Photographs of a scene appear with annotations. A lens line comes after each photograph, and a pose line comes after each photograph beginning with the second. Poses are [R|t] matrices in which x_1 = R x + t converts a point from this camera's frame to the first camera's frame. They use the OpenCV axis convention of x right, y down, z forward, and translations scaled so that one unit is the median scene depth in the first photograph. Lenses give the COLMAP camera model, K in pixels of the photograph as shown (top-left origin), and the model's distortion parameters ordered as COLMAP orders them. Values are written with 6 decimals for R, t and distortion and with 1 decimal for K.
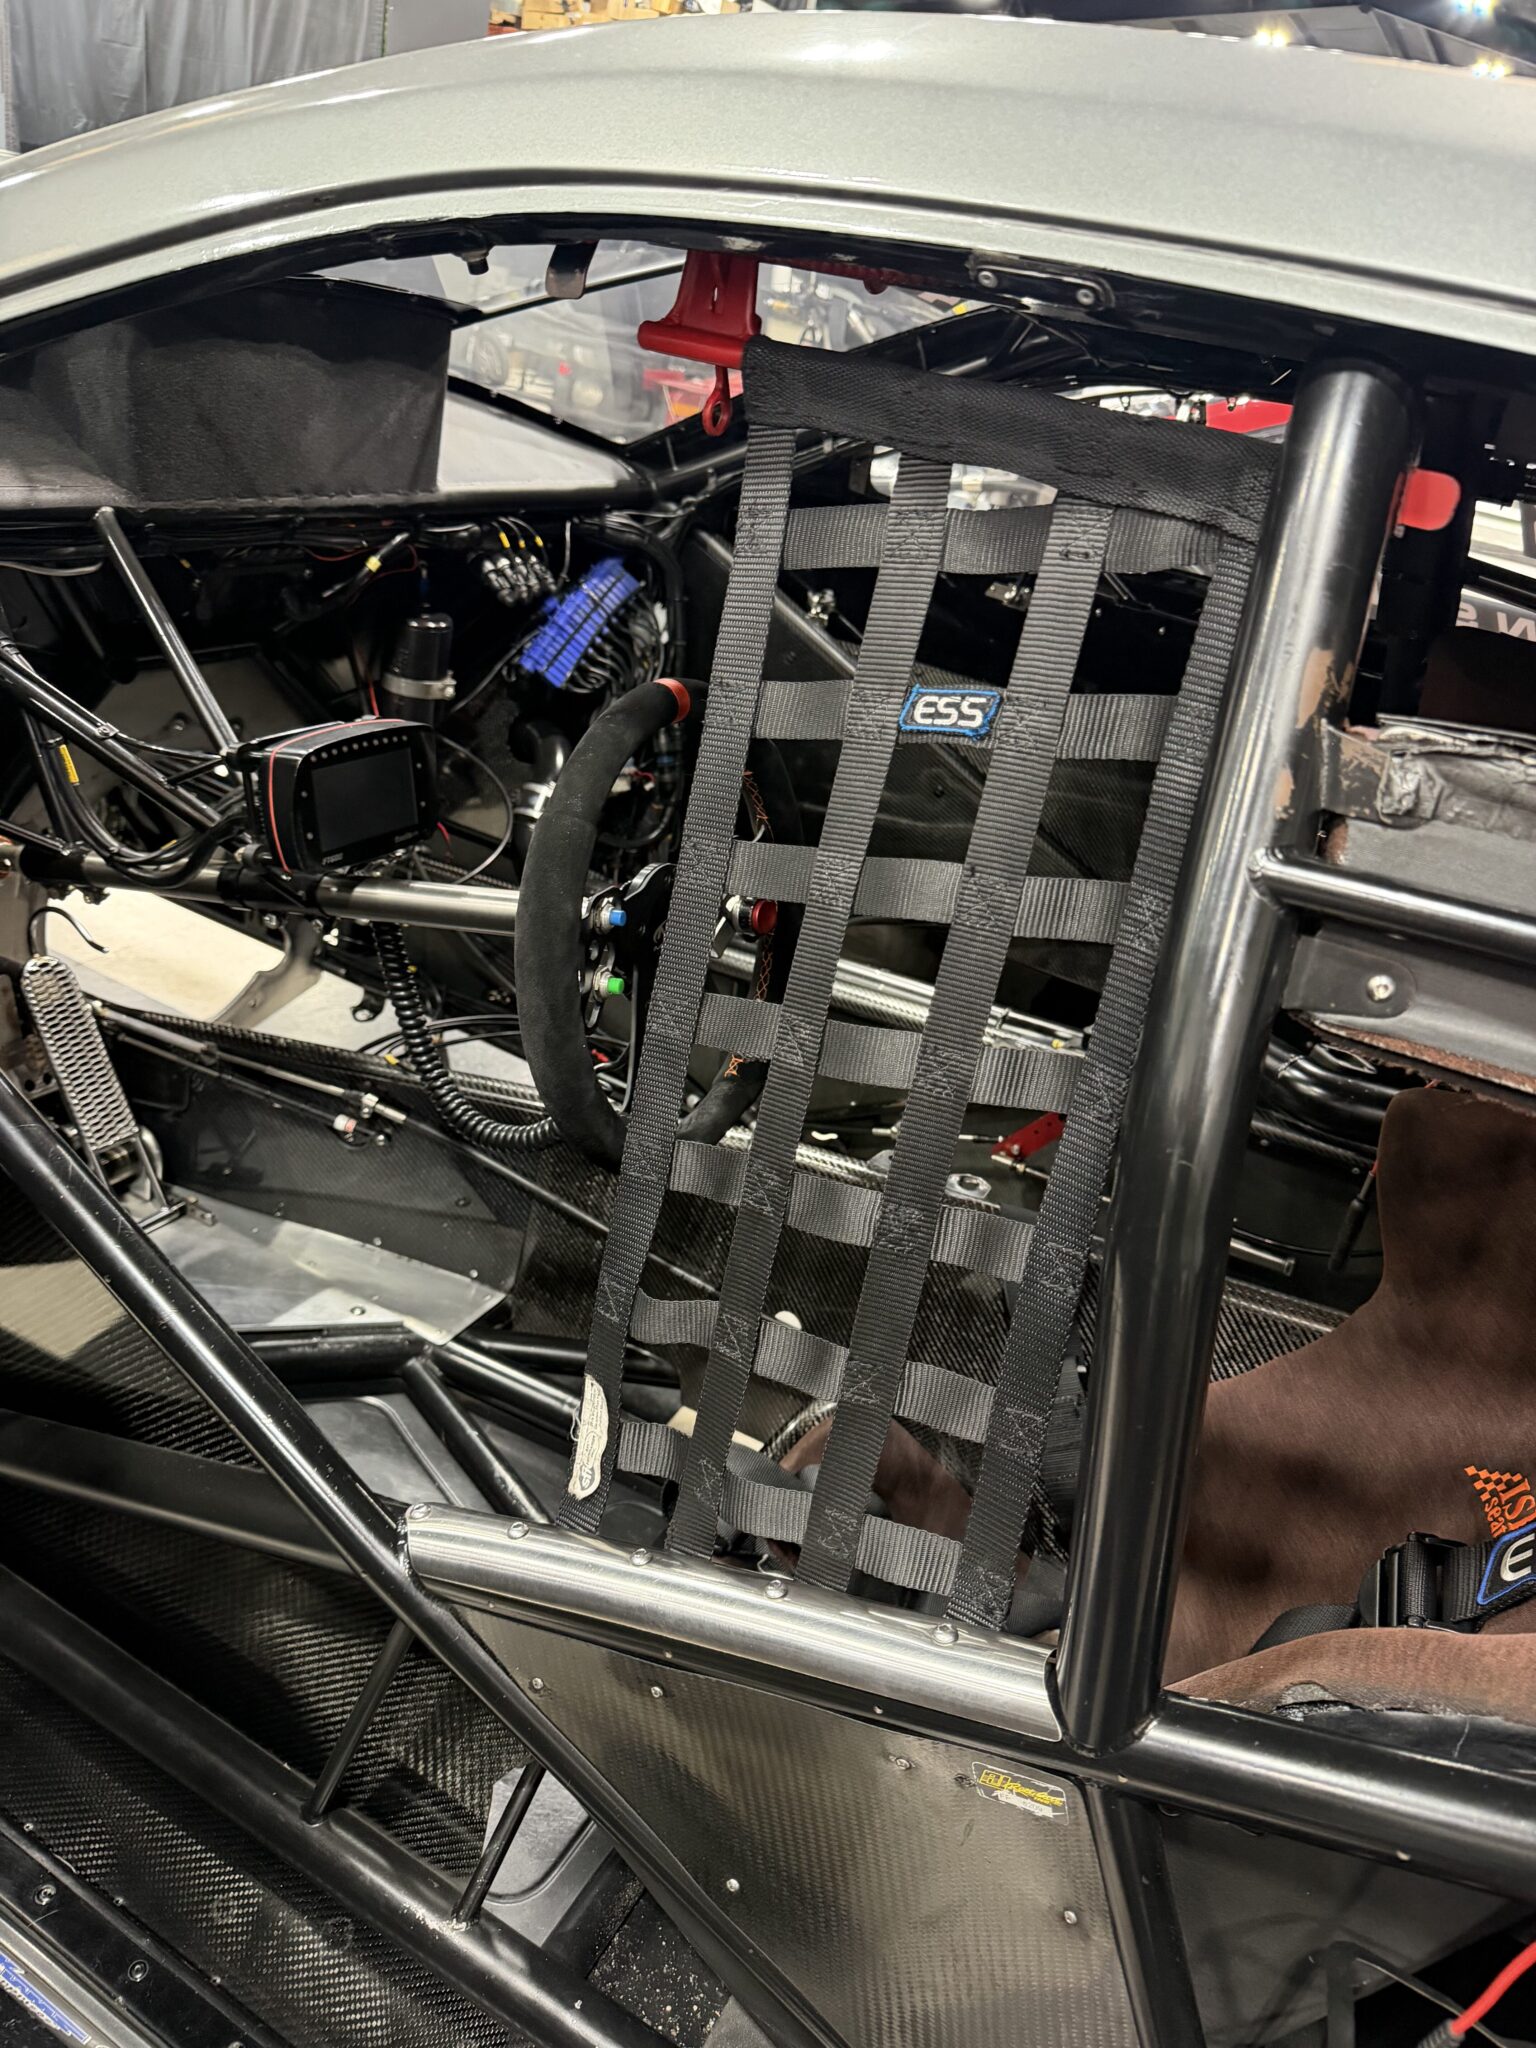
lens RADIAL K [[1440.6, 0, 774.8], [0, 1440.6, 1030.0], [0, 0, 1]] dist [0.034318, -0.046137]
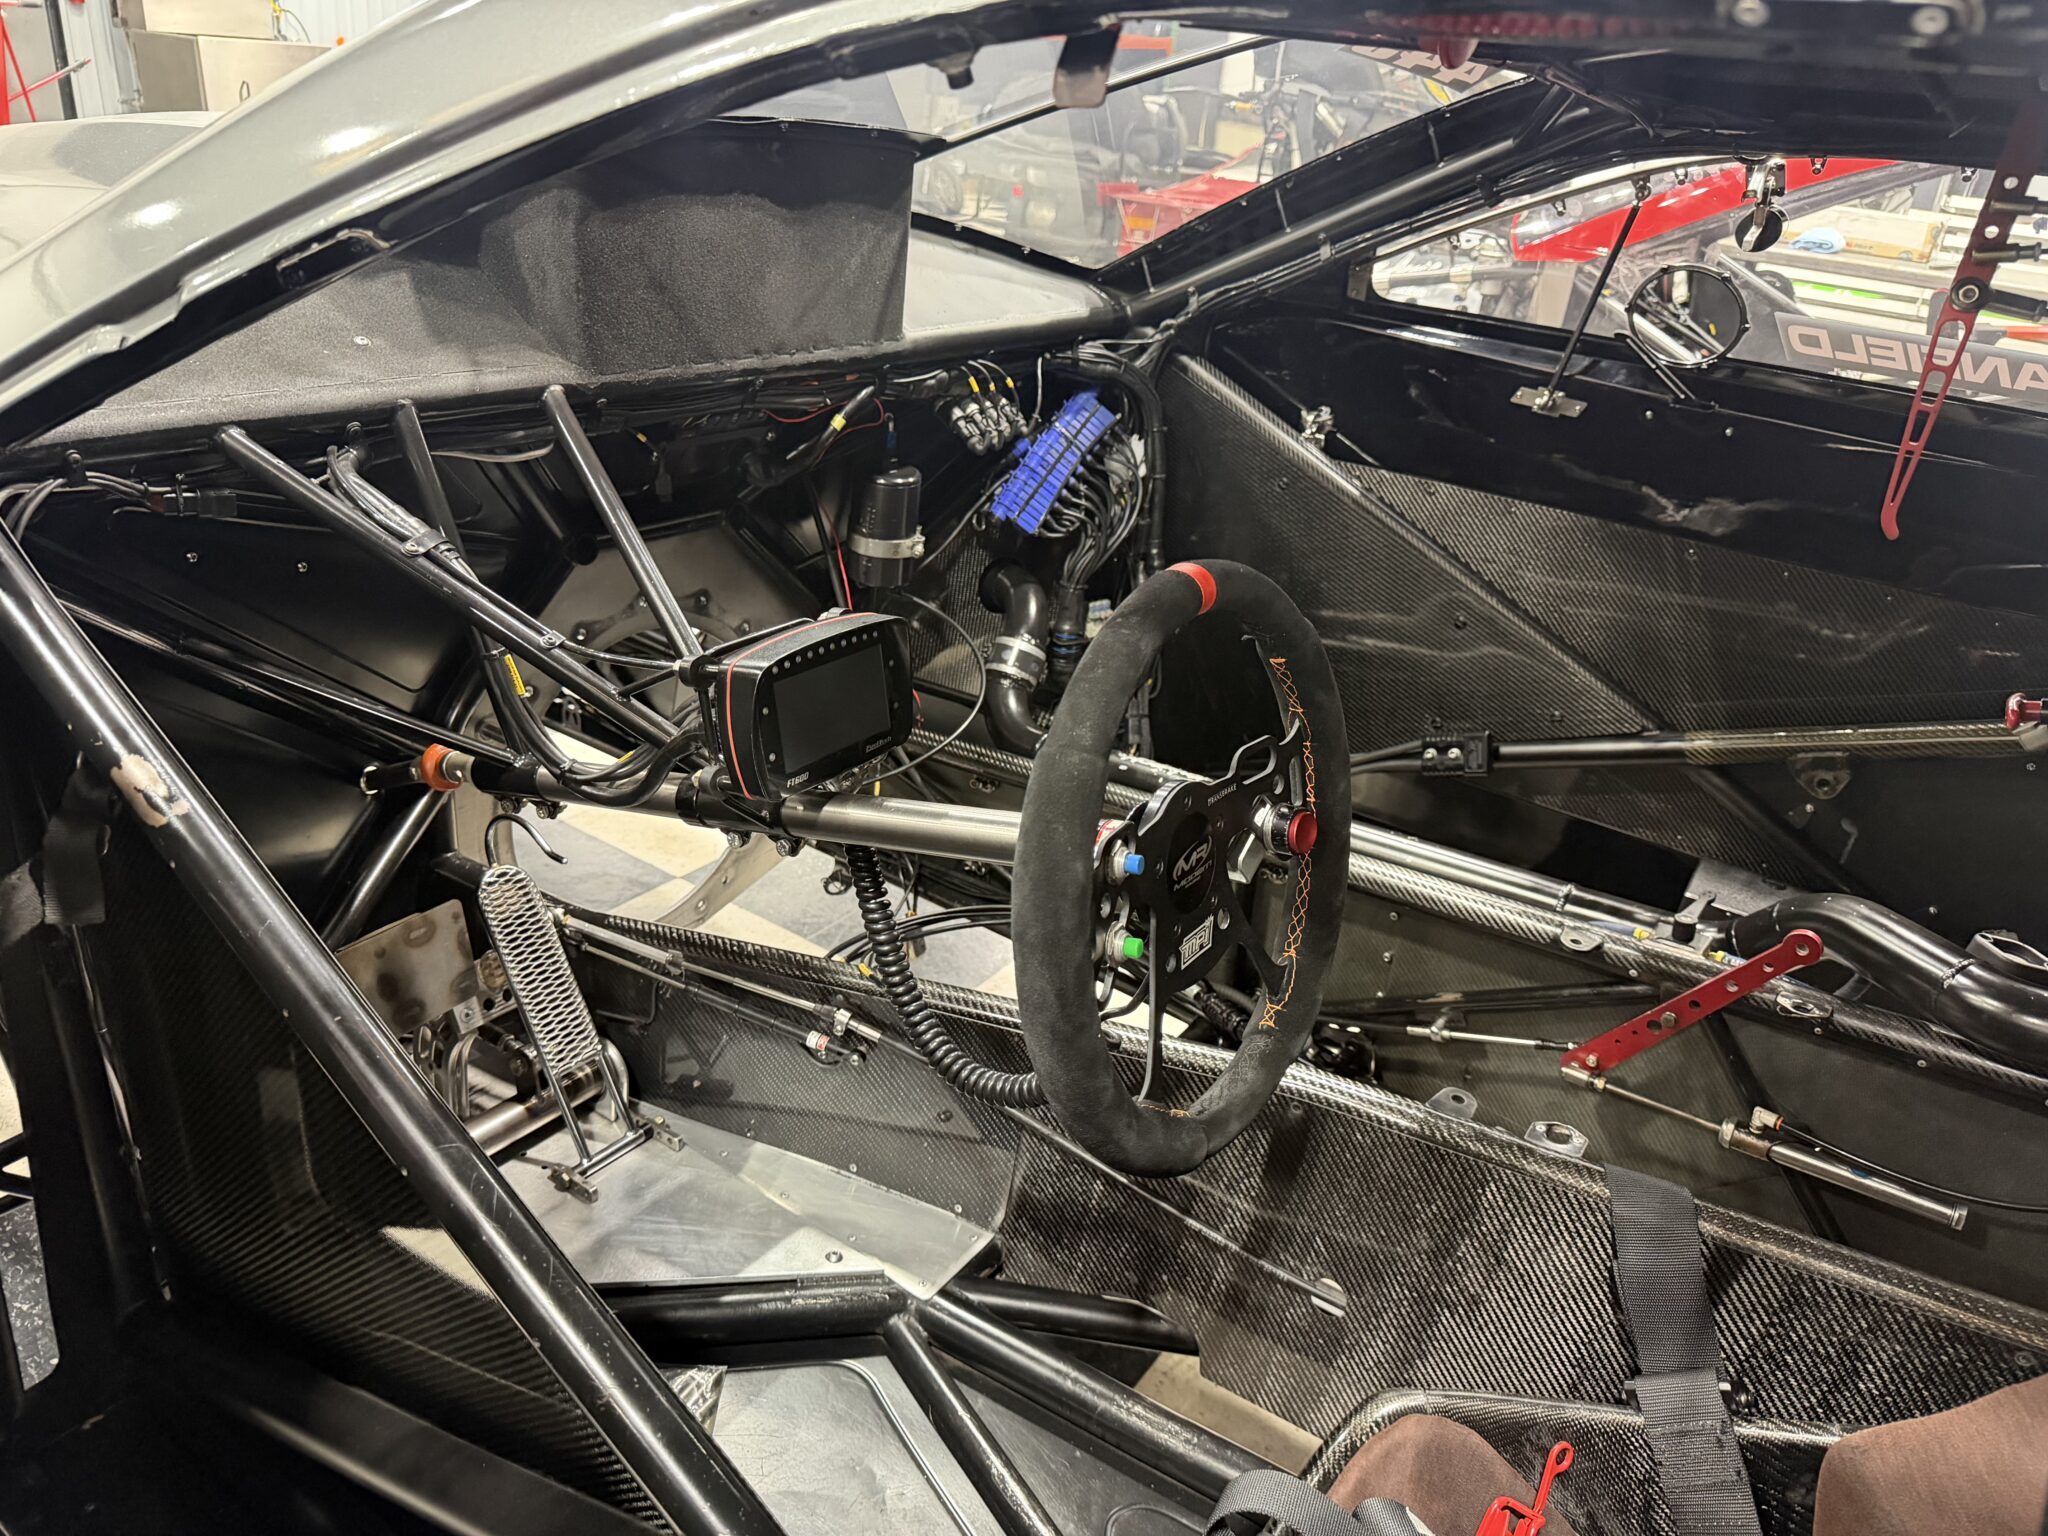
lens RADIAL K [[1458.5, 0, 1019.7], [0, 1458.5, 801.1], [0, 0, 1]] dist [0.111918, -0.181741]
pose [[0.988232, -0.025732, -0.150780, -0.027162], [0.020898, 0.999218, -0.033555, -0.047180], [0.151526, 0.030009, 0.987998, 0.097643]]
